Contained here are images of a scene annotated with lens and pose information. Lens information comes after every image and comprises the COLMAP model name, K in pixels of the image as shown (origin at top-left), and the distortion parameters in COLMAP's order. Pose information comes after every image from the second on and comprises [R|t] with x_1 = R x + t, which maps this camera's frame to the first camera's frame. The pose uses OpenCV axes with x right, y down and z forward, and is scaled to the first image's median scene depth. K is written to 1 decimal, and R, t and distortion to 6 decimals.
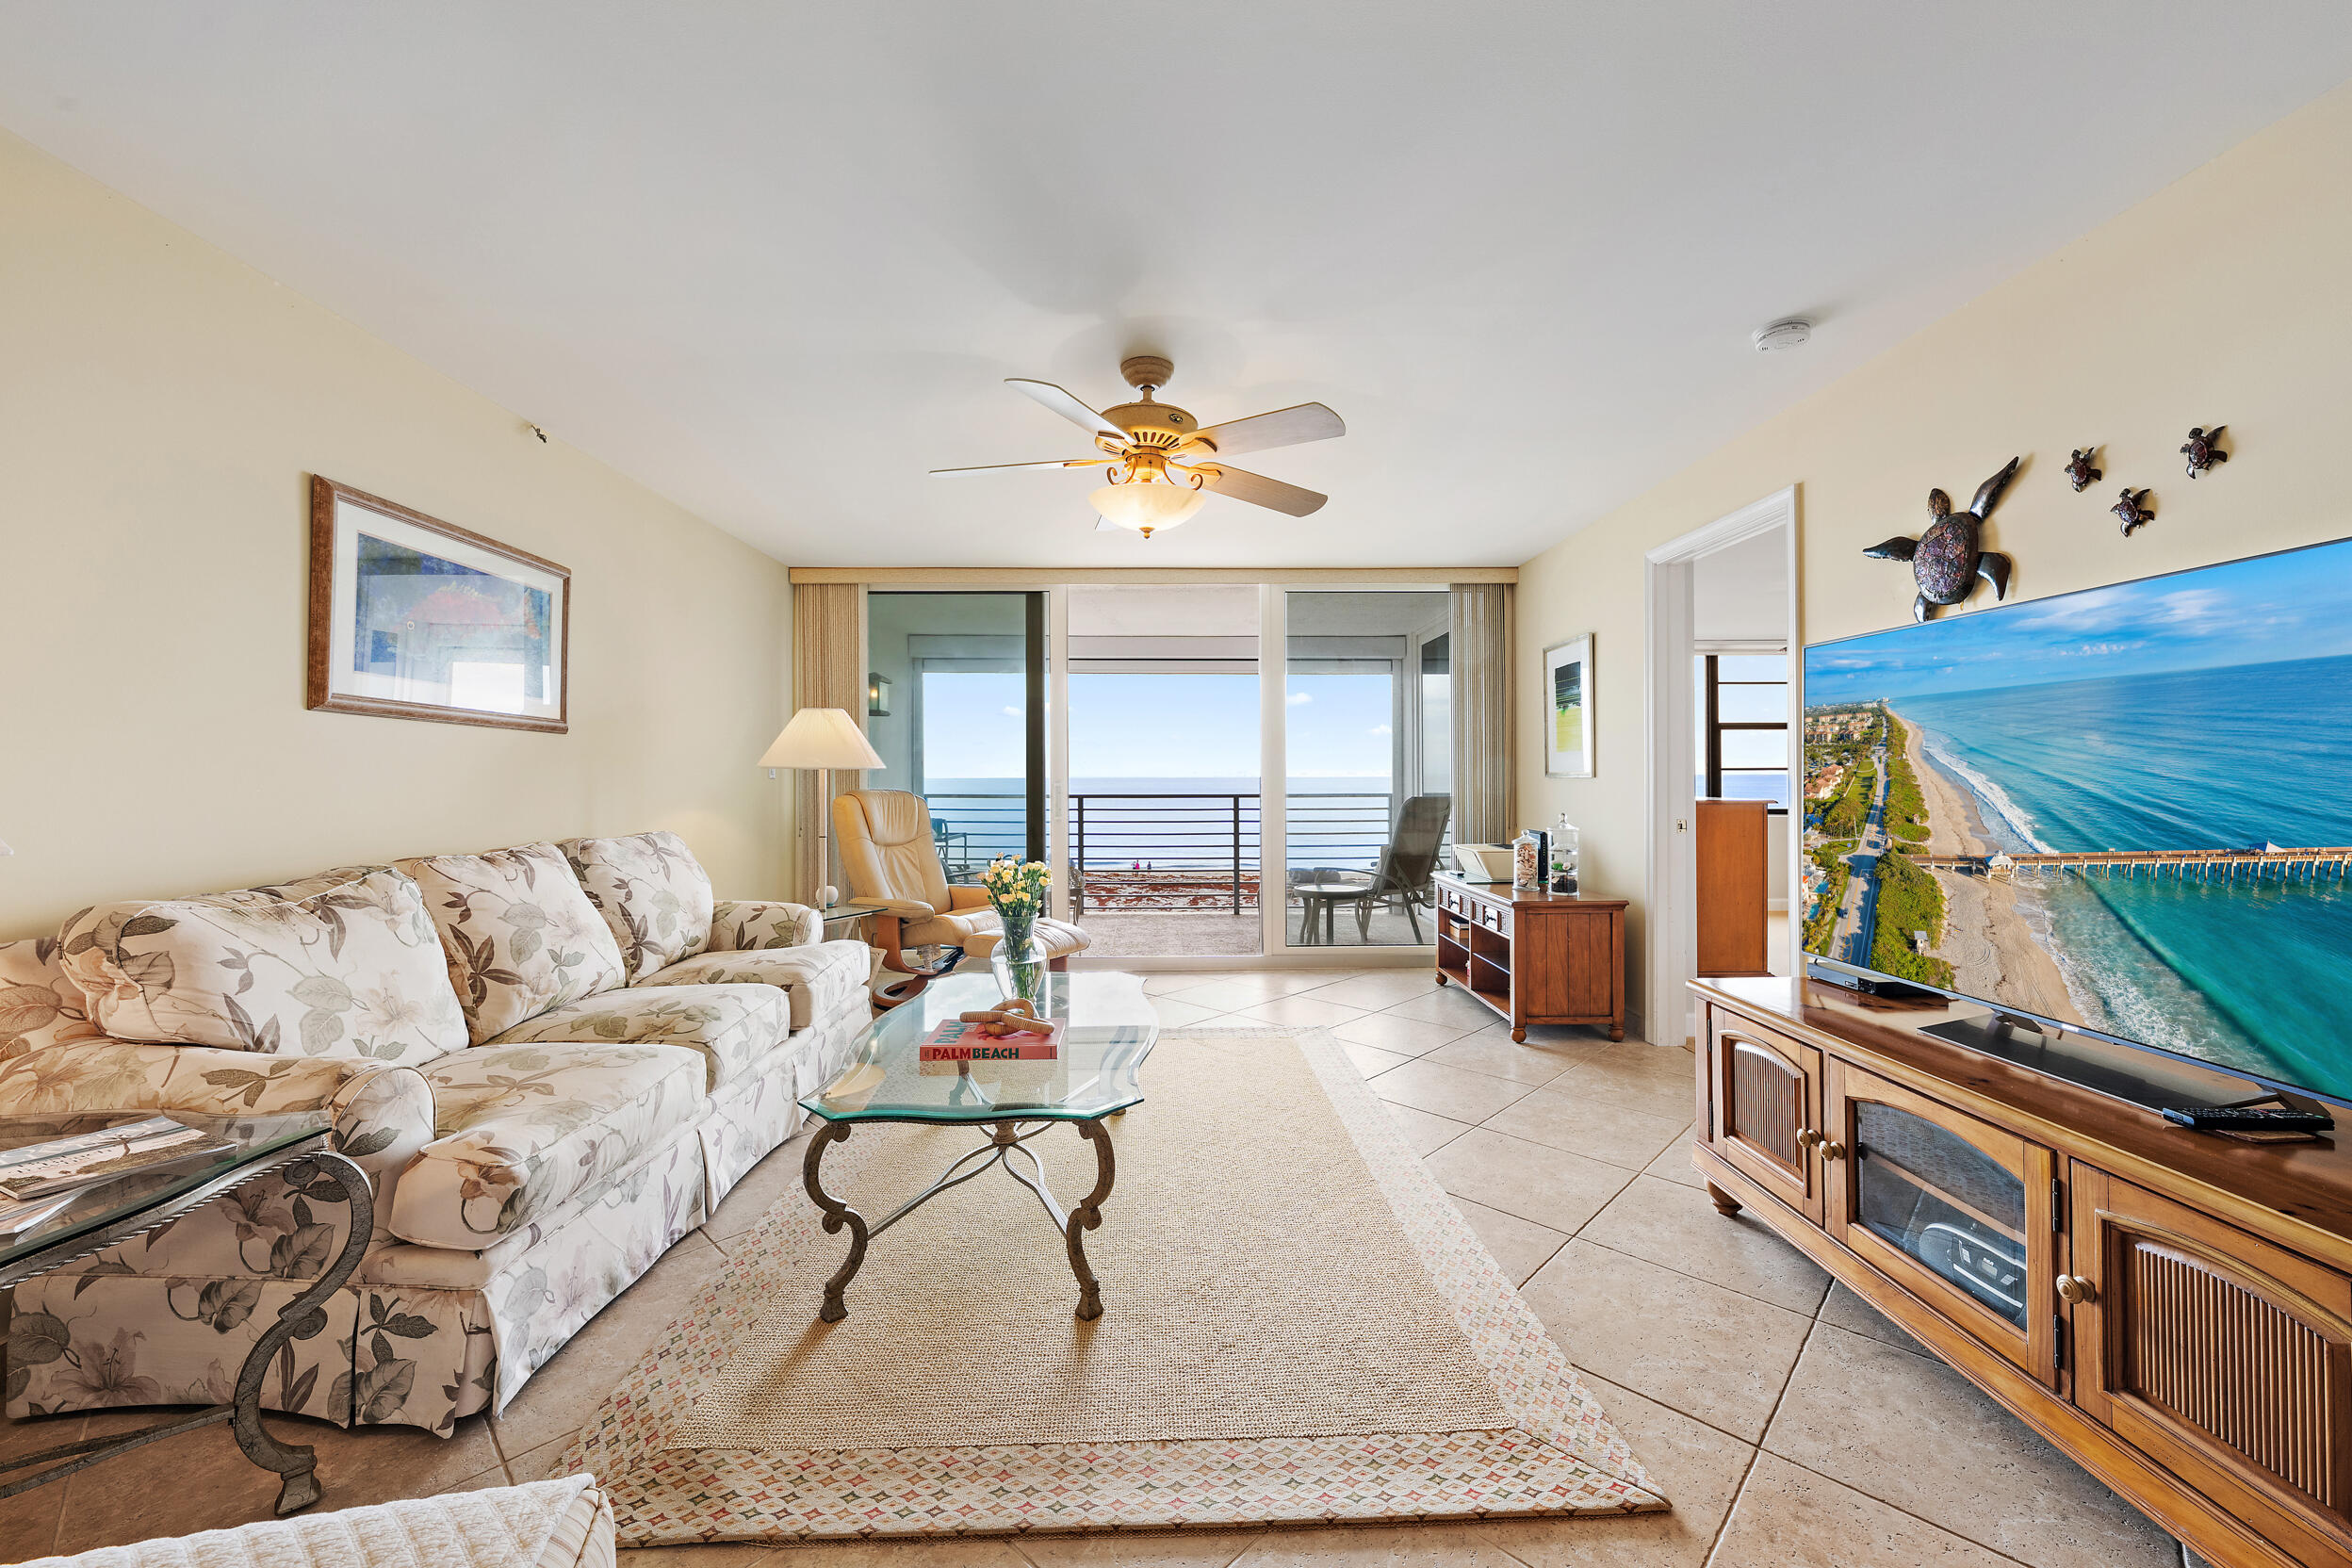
lens RADIAL K [[913.5, 0, 1177.5], [0, 913.5, 774.6], [0, 0, 1]] dist [-0.000107, 0.000003]
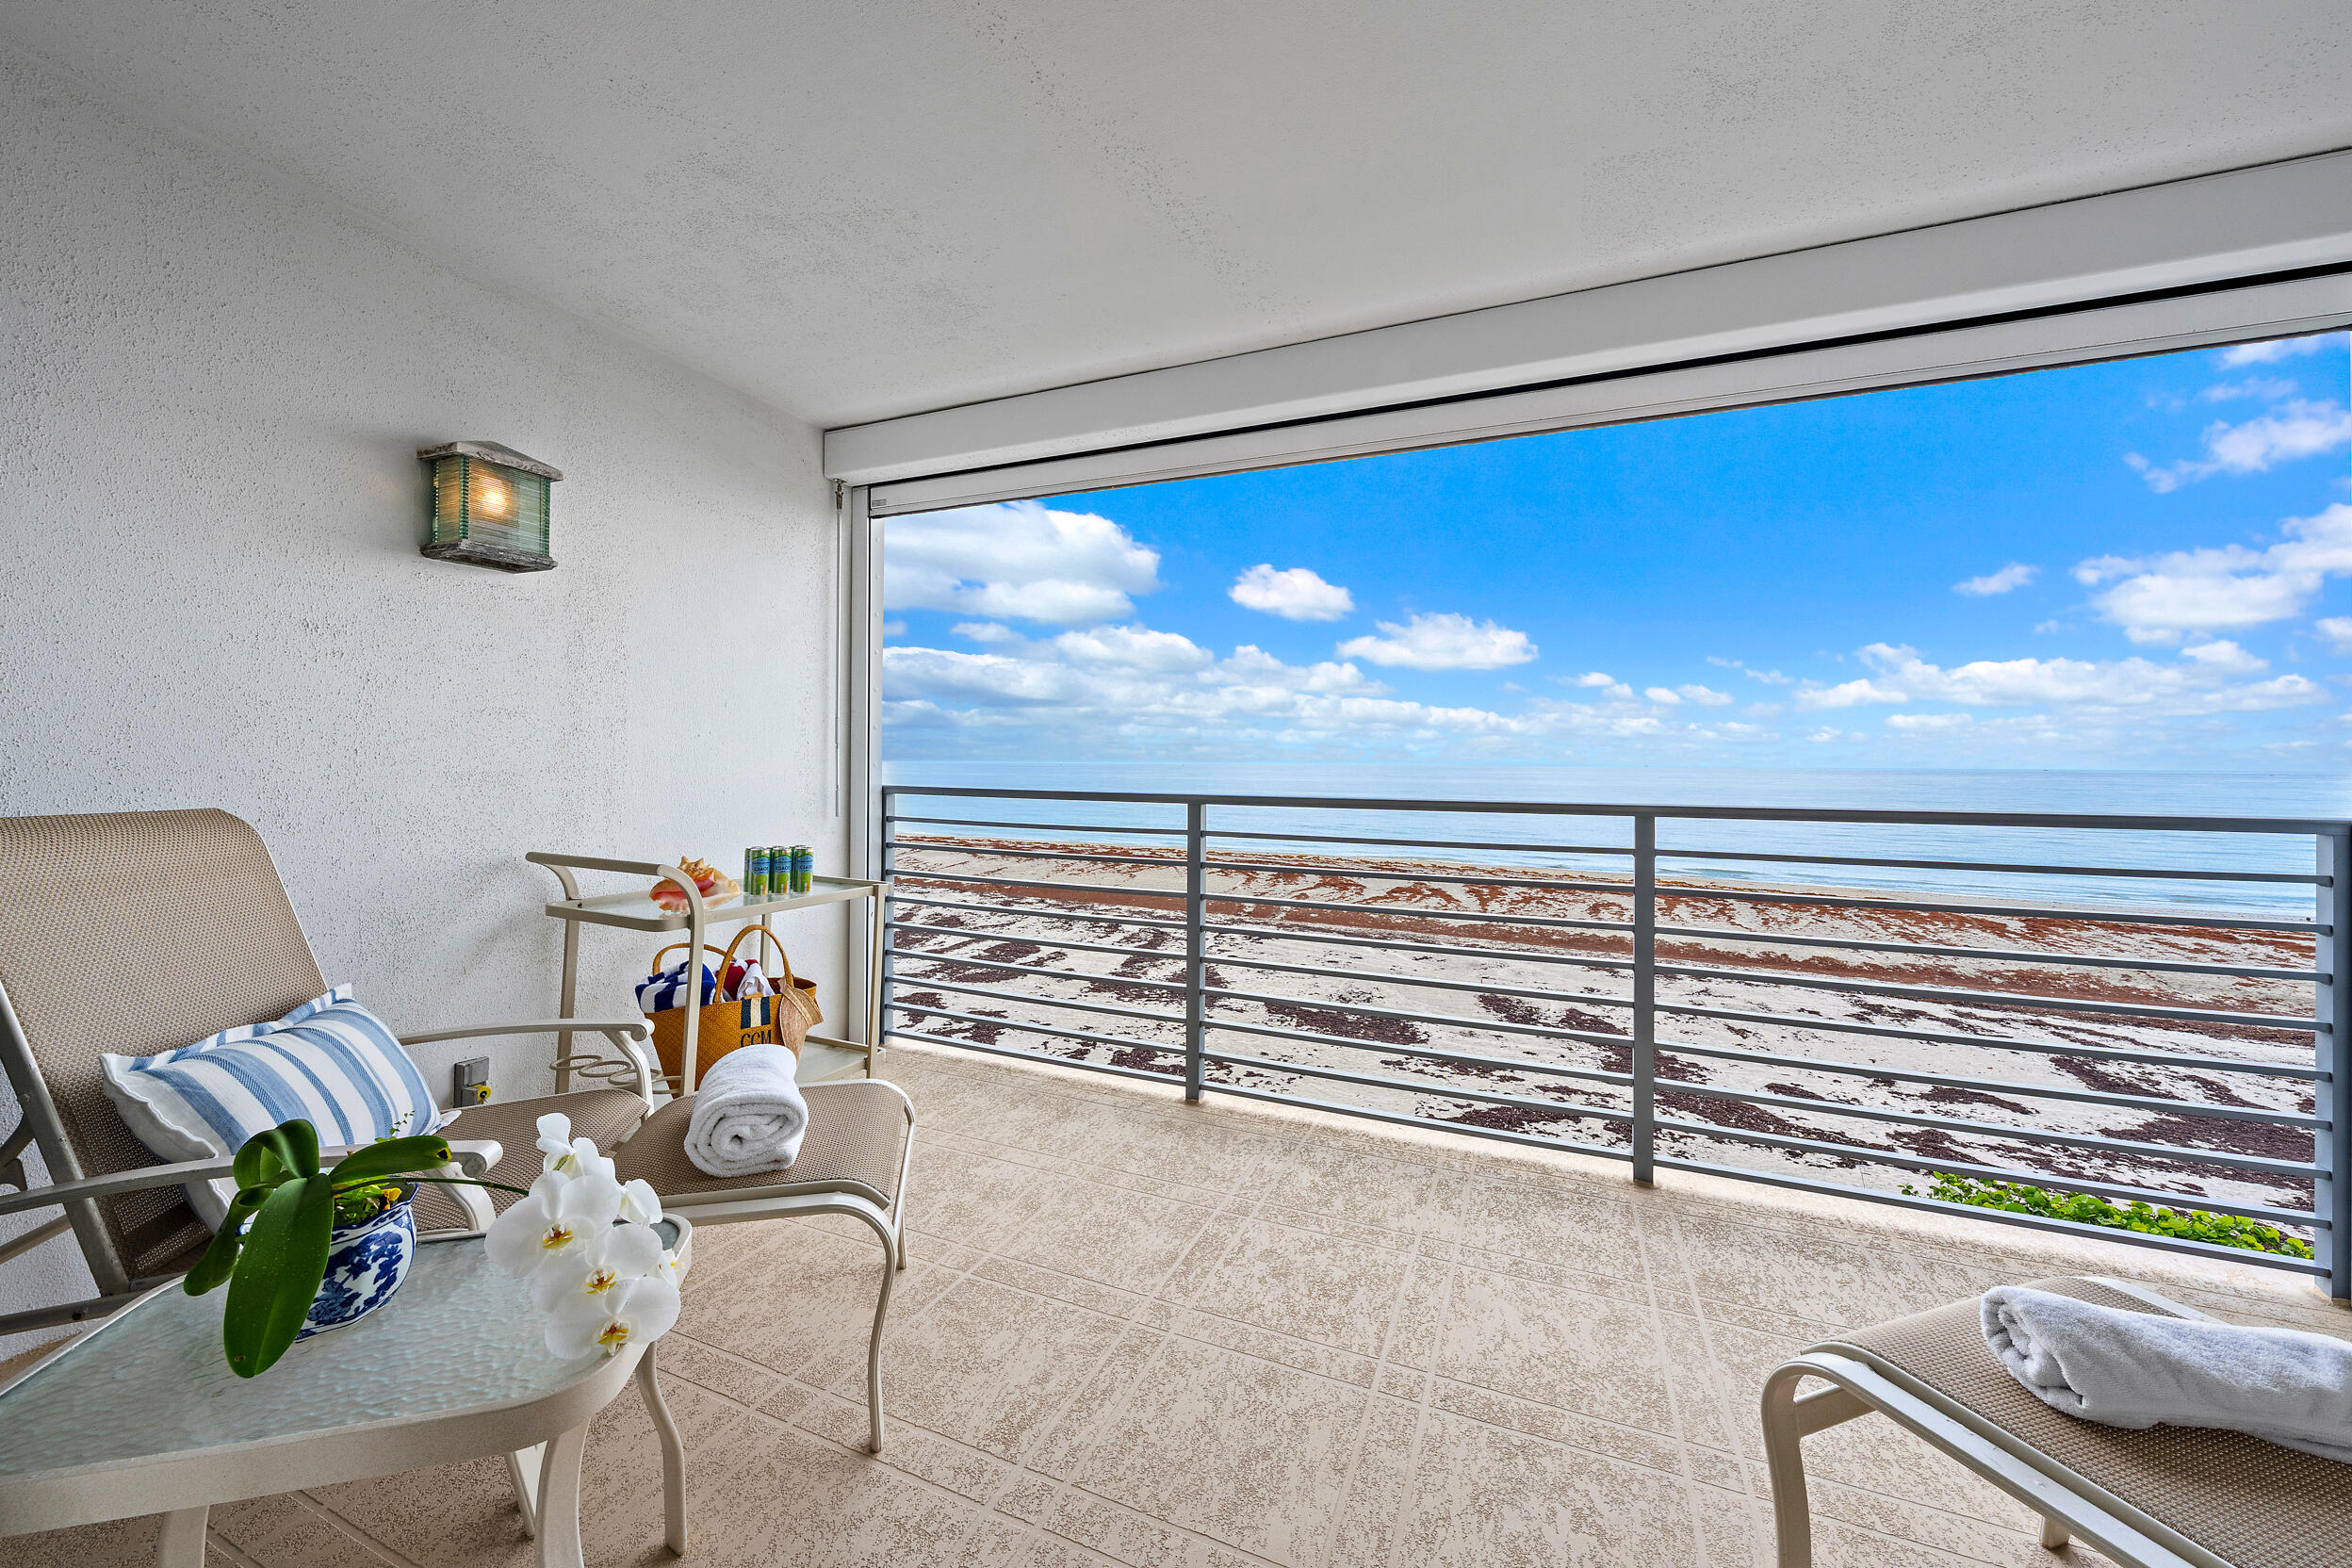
lens RADIAL K [[867.1, 0, 1185.3], [0, 867.1, 775.5], [0, 0, 1]] dist [-0.002341, 0.000596]
pose [[0.909004, 0.013811, -0.416558, 0.093865], [-0.007155, 0.999821, 0.017534, 0.015616], [0.416725, -0.012958, 0.908940, 1.405965]]
